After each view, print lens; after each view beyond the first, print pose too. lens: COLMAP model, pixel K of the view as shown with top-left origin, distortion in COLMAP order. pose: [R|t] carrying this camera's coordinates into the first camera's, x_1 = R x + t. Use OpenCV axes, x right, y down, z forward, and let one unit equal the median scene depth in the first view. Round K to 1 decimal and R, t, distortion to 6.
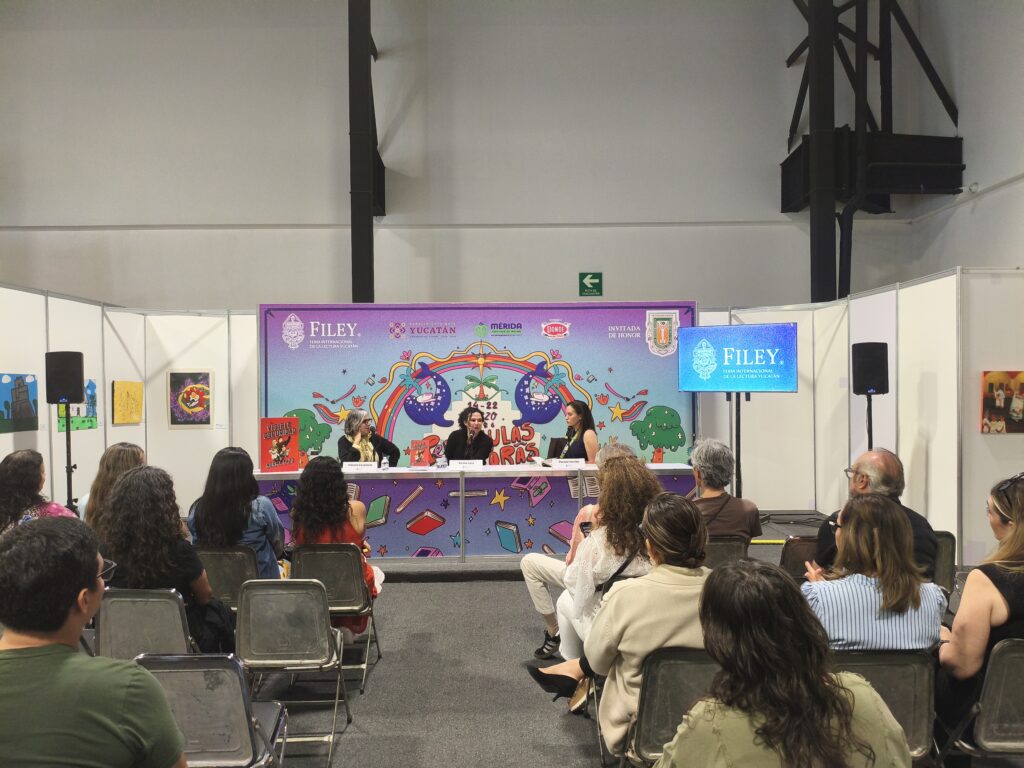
lens RADIAL K [[792.5, 0, 509.0], [0, 792.5, 383.1], [0, 0, 1]] dist [0.060175, -0.105224]
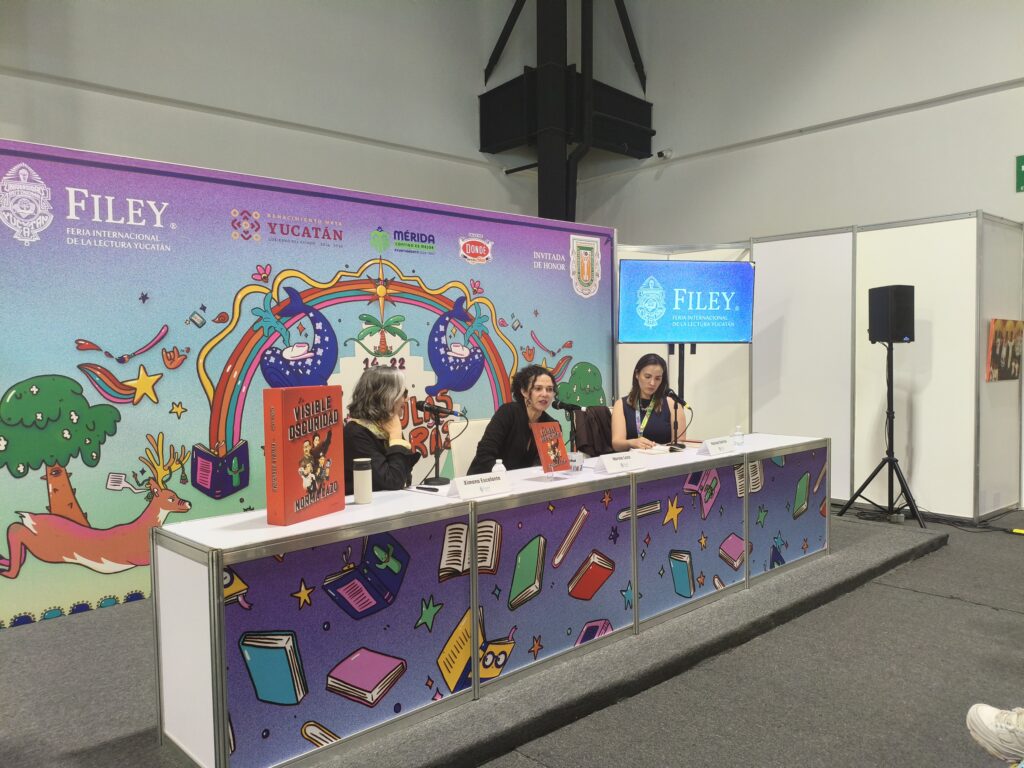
lens RADIAL K [[792.5, 0, 507.3], [0, 792.5, 386.9], [0, 0, 1]] dist [0.060175, -0.105224]
pose [[0.752011, -0.028186, 0.658548, -0.366456], [0.000423, 0.999106, 0.042279, 0.019965], [-0.659151, -0.031516, 0.751350, 0.475399]]
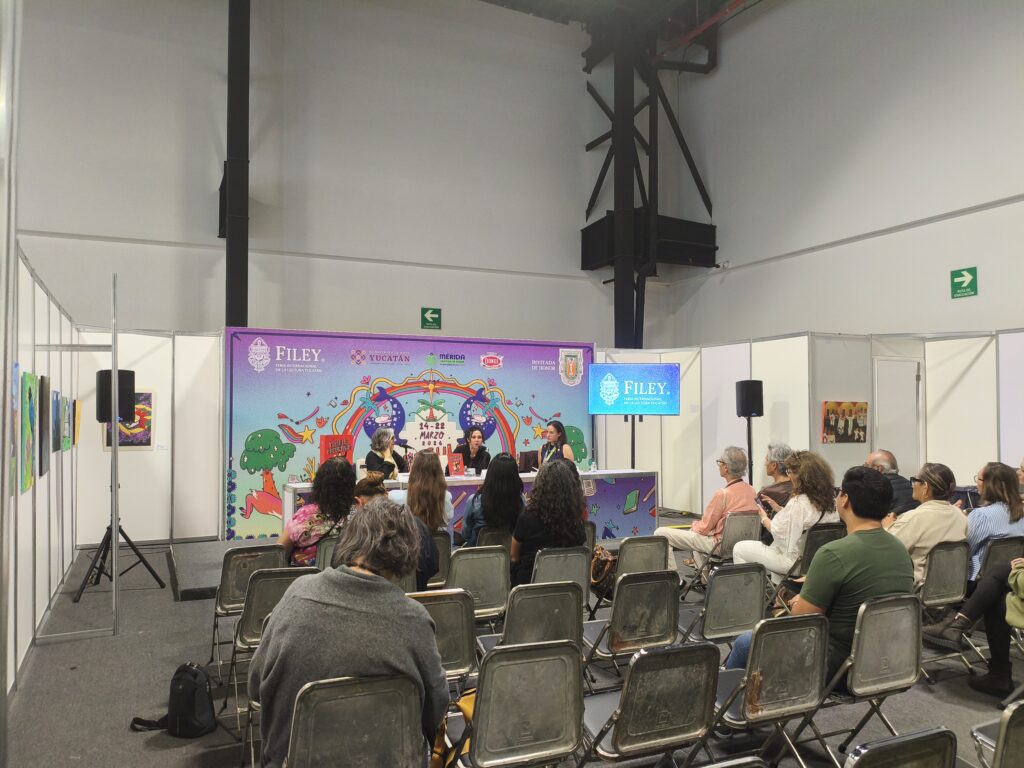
lens RADIAL K [[792.5, 0, 515.2], [0, 792.5, 386.7], [0, 0, 1]] dist [0.060175, -0.105224]
pose [[0.908327, 0.020611, 0.417752, -0.401330], [-0.008177, 0.999469, -0.031532, 0.006998], [-0.418180, 0.025226, 0.908014, -0.084072]]
